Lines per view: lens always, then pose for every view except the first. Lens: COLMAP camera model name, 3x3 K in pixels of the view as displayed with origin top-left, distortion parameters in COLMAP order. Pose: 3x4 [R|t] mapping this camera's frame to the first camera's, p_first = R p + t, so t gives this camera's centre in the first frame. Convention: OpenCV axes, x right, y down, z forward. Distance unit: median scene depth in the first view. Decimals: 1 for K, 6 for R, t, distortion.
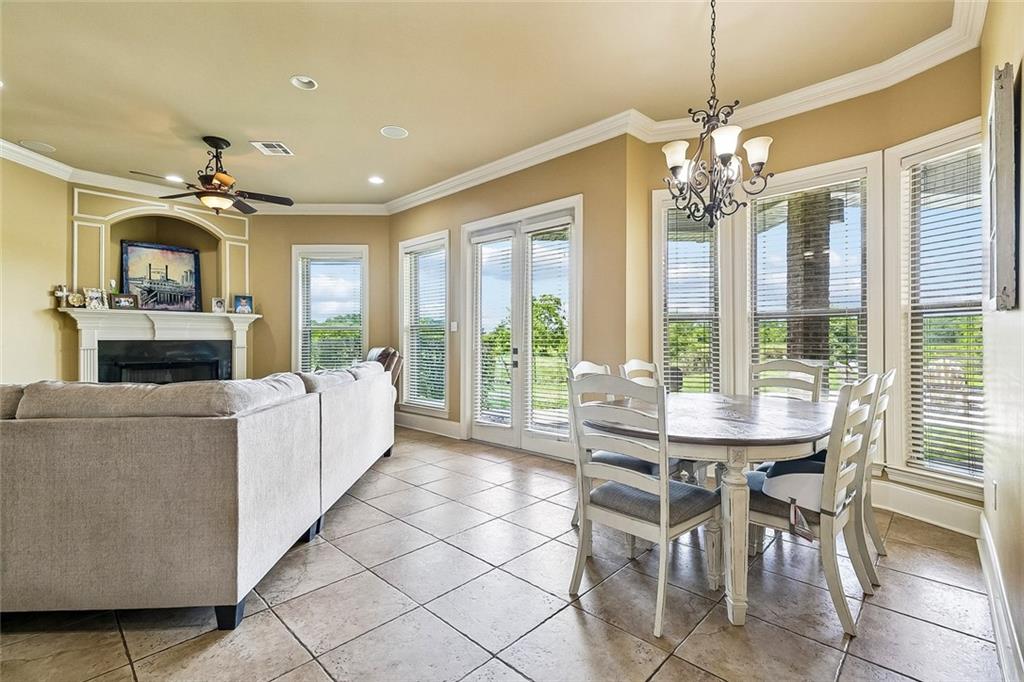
lens RADIAL K [[456.2, 0, 514.0], [0, 456.2, 340.4], [0, 0, 1]] dist [0.004889, -0.001093]
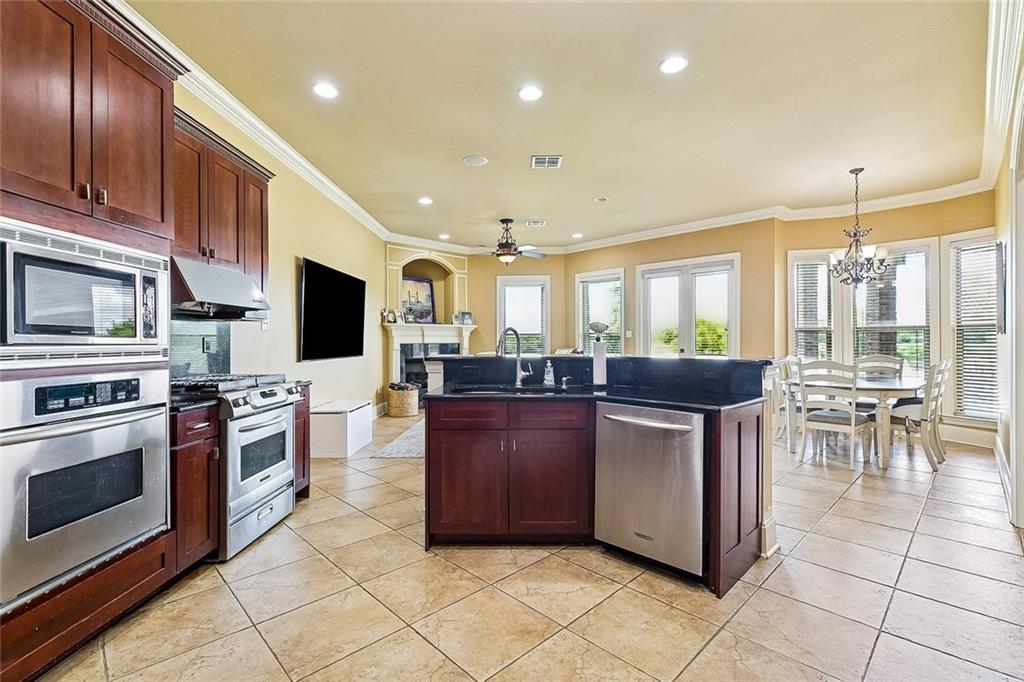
lens RADIAL K [[456.2, 0, 511.2], [0, 456.2, 339.7], [0, 0, 1]] dist [0.004889, -0.001093]
pose [[0.999438, -0.001999, -0.033460, -0.492210], [0.001975, 0.999998, -0.000761, -0.012499], [0.033461, 0.000695, 0.999440, -0.513720]]
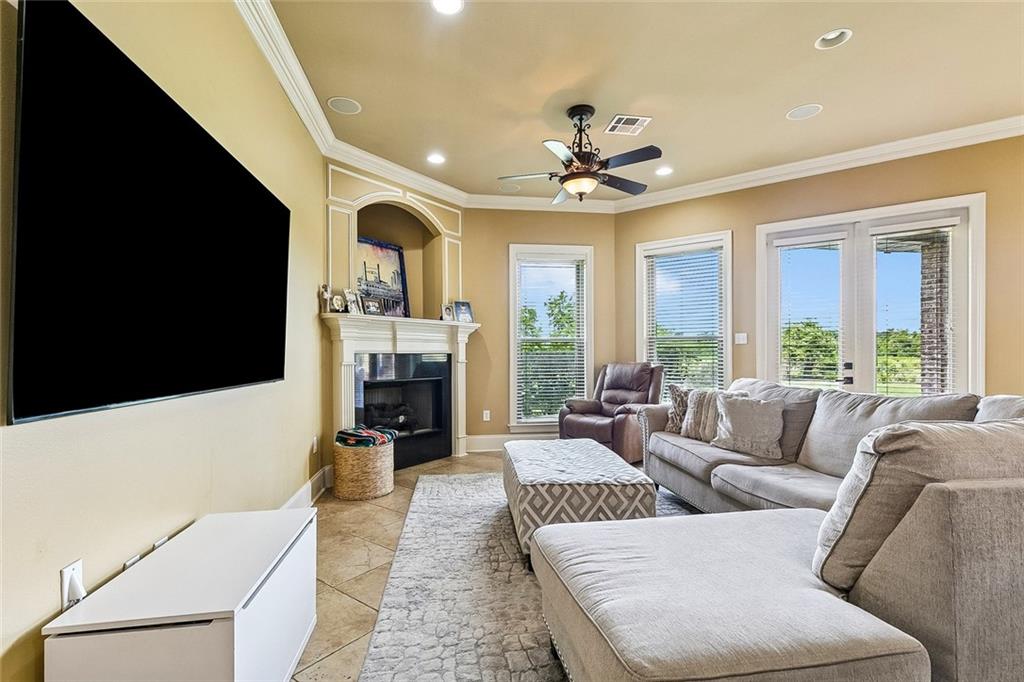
lens RADIAL K [[456.2, 0, 500.6], [0, 456.2, 353.3], [0, 0, 1]] dist [0.004889, -0.001093]
pose [[0.993513, 0.000138, 0.113723, -0.751397], [-0.000321, 0.999999, 0.001593, -0.002597], [-0.113722, -0.001619, 0.993511, 0.170566]]
